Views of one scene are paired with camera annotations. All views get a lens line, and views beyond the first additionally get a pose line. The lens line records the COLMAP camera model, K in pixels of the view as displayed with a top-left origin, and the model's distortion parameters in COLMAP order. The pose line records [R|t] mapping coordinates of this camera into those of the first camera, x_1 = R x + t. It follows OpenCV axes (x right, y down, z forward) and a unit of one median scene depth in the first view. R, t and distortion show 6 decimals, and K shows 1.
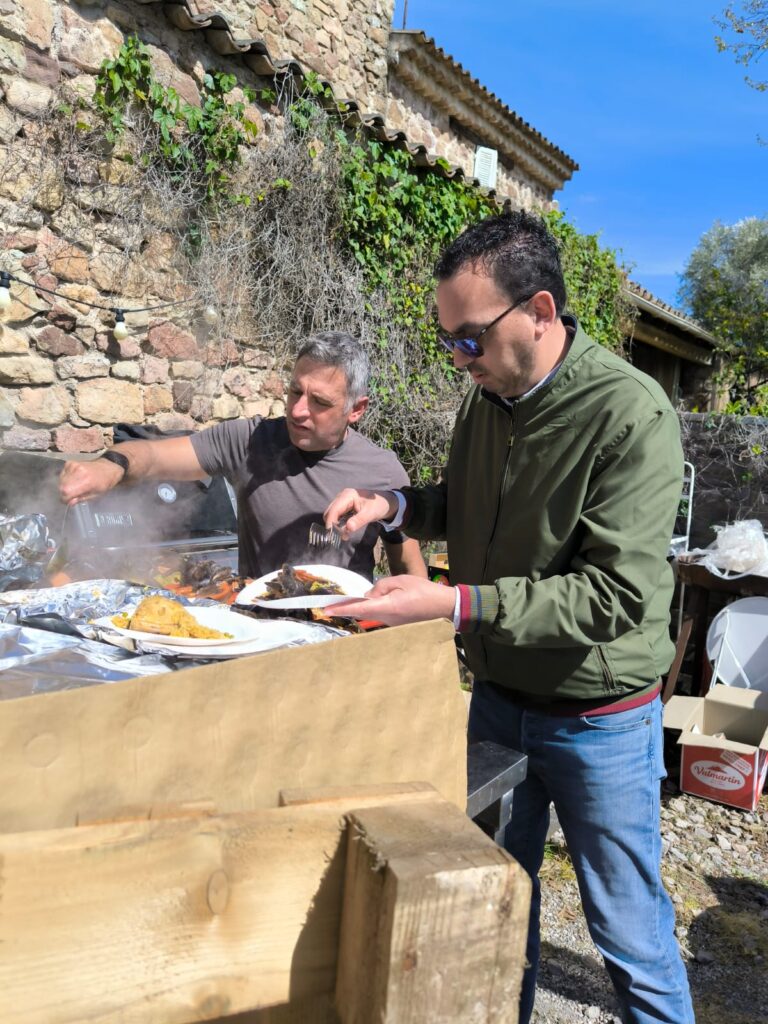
lens RADIAL K [[708.9, 0, 384.0], [0, 708.9, 512.0], [0, 0, 1]] dist [0.045873, -0.039947]
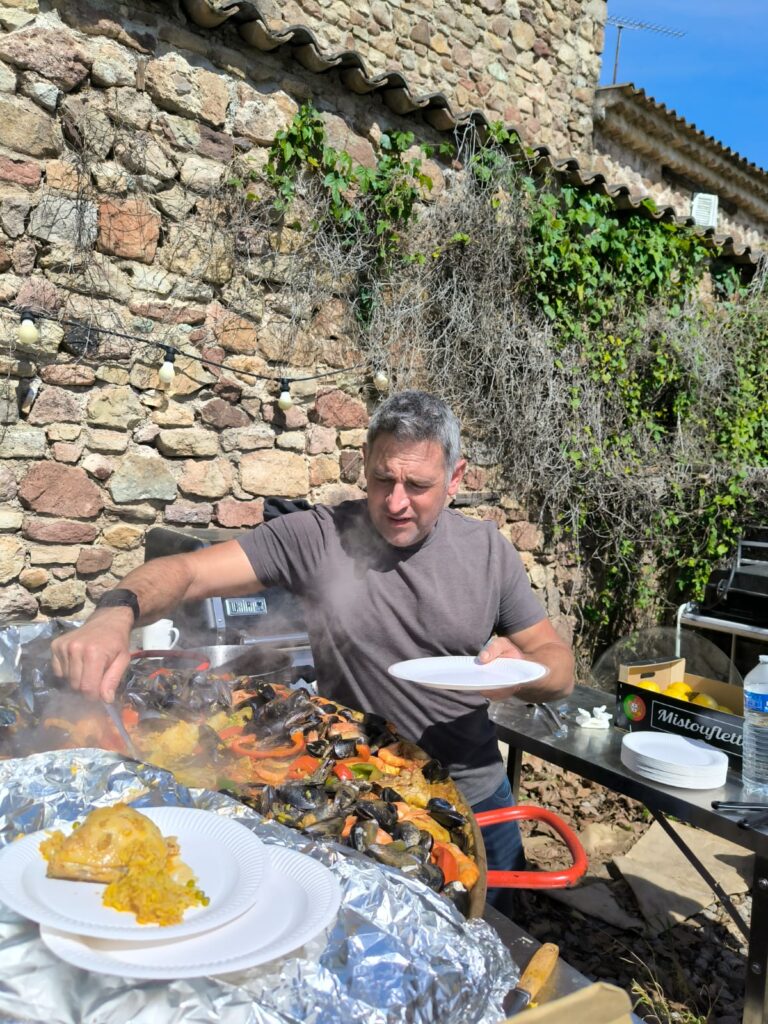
lens RADIAL K [[708.9, 0, 384.0], [0, 708.9, 512.0], [0, 0, 1]] dist [0.045873, -0.039947]
pose [[0.960589, 0.008722, -0.277835, 0.022390], [-0.032622, 0.996138, -0.081515, -0.026052], [0.276051, 0.087366, 0.957164, 0.114442]]
